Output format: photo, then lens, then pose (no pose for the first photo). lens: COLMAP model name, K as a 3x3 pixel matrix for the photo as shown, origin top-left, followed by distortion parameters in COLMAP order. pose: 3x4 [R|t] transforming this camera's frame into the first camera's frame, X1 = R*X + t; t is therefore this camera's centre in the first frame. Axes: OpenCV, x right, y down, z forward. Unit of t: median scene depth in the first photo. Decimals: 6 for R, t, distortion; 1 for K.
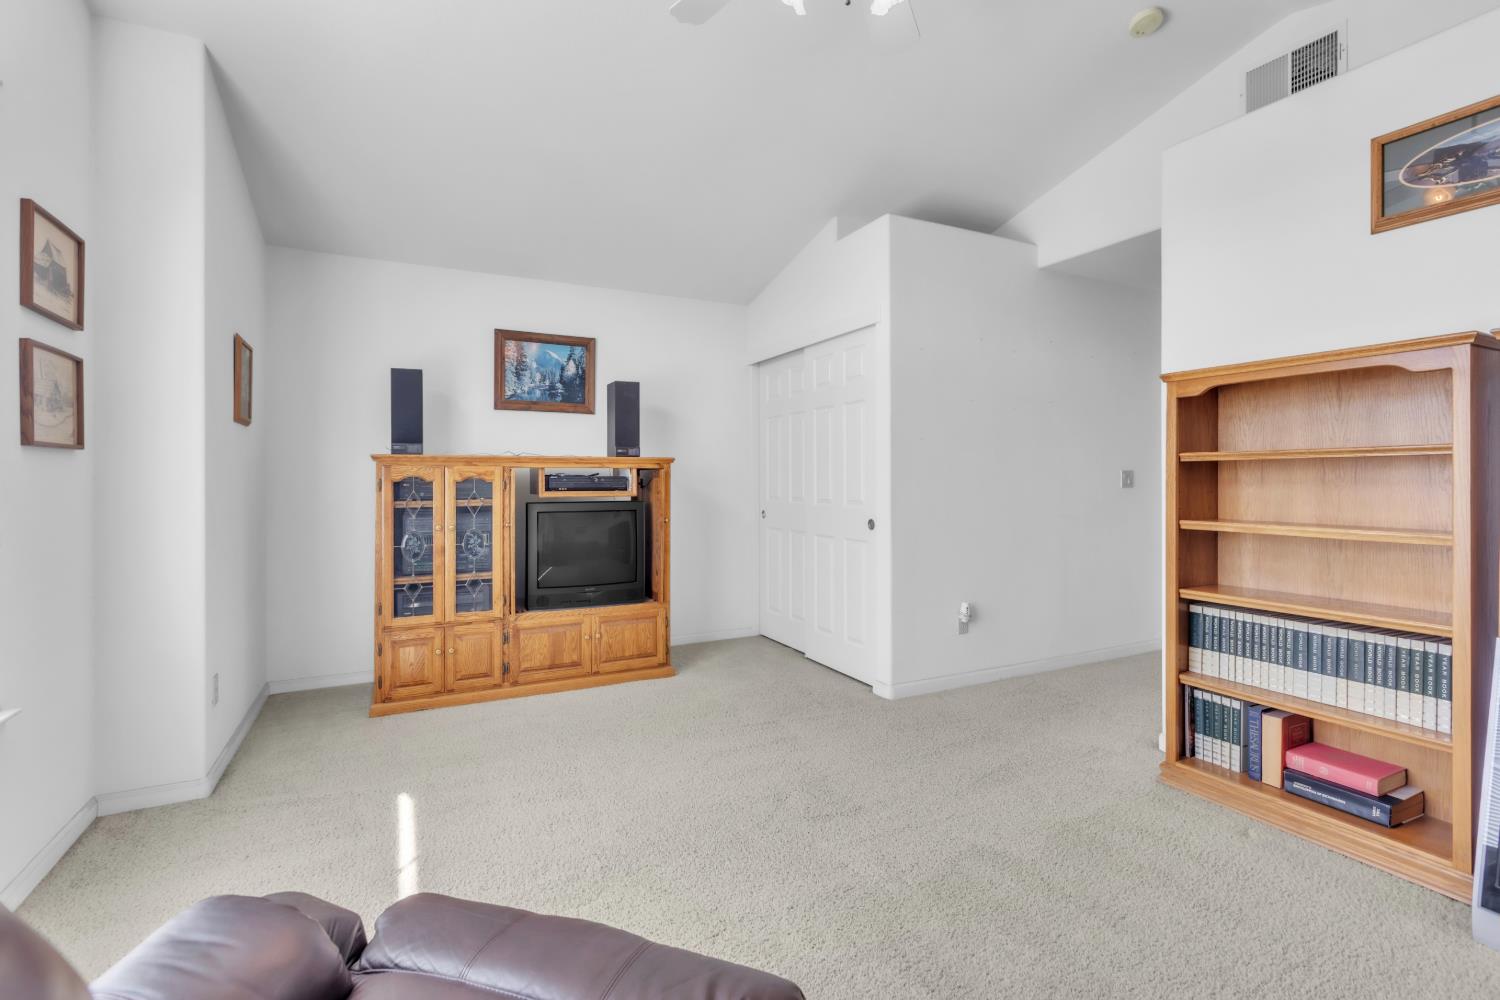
lens RADIAL K [[692.0, 0, 743.4], [0, 692.0, 473.2], [0, 0, 1]] dist [-0.002851, -0.000366]
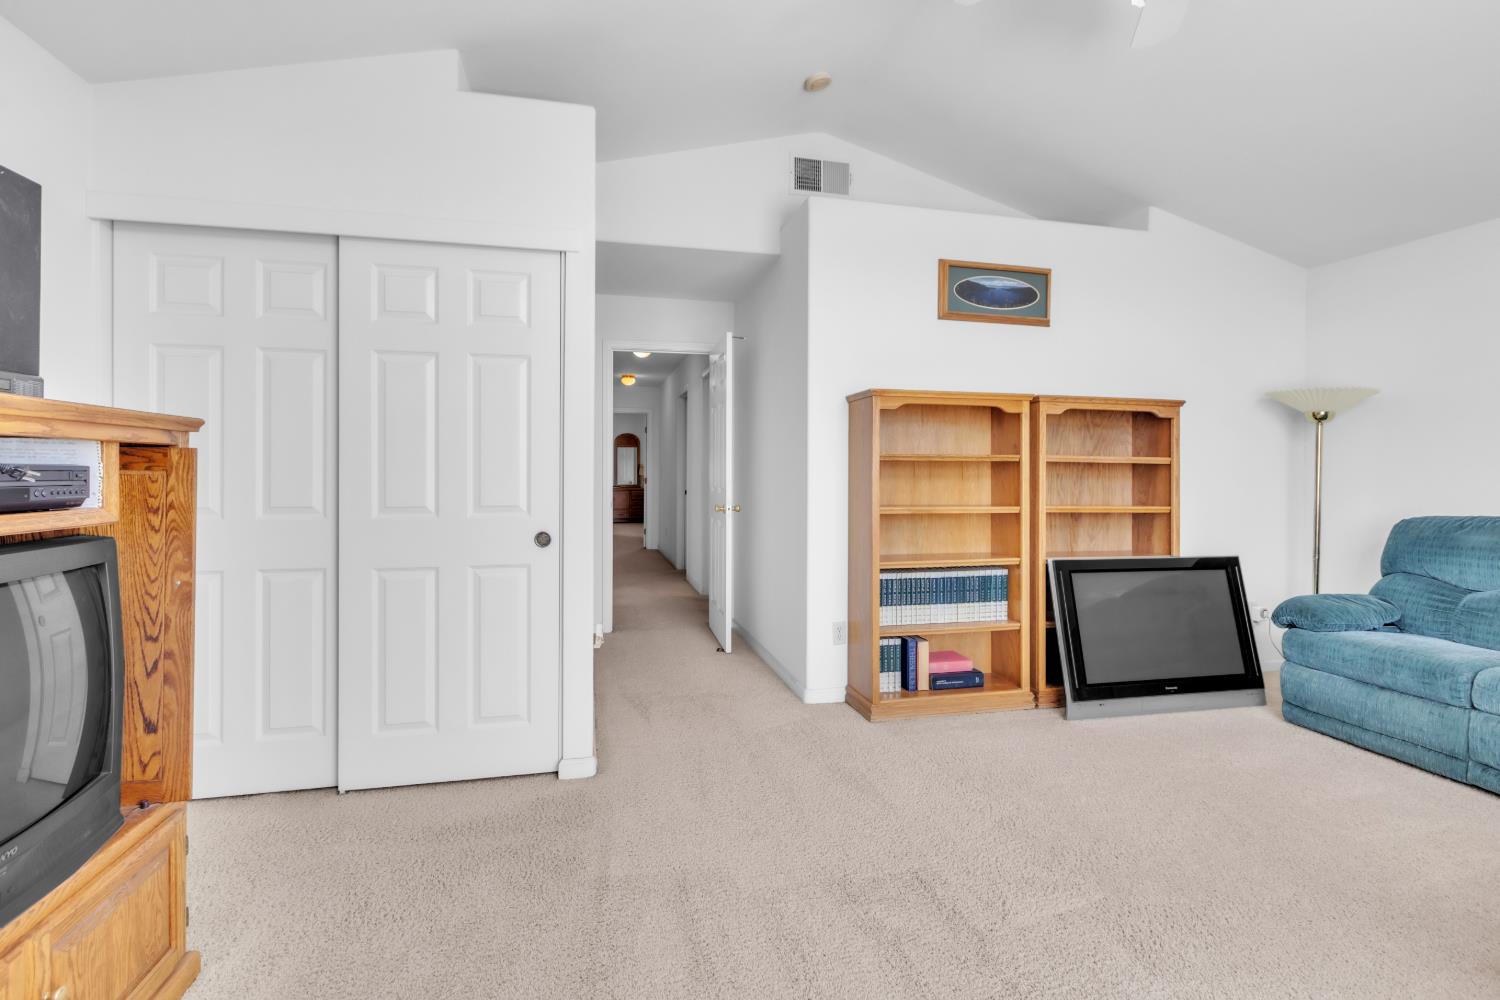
lens RADIAL K [[692.0, 0, 743.4], [0, 692.0, 473.2], [0, 0, 1]] dist [-0.002851, -0.000366]
pose [[0.229156, 0.001433, 0.973389, -0.686755], [-0.011383, 0.999934, 0.001208, 0.007614], [-0.973323, -0.011357, 0.229158, 1.007808]]
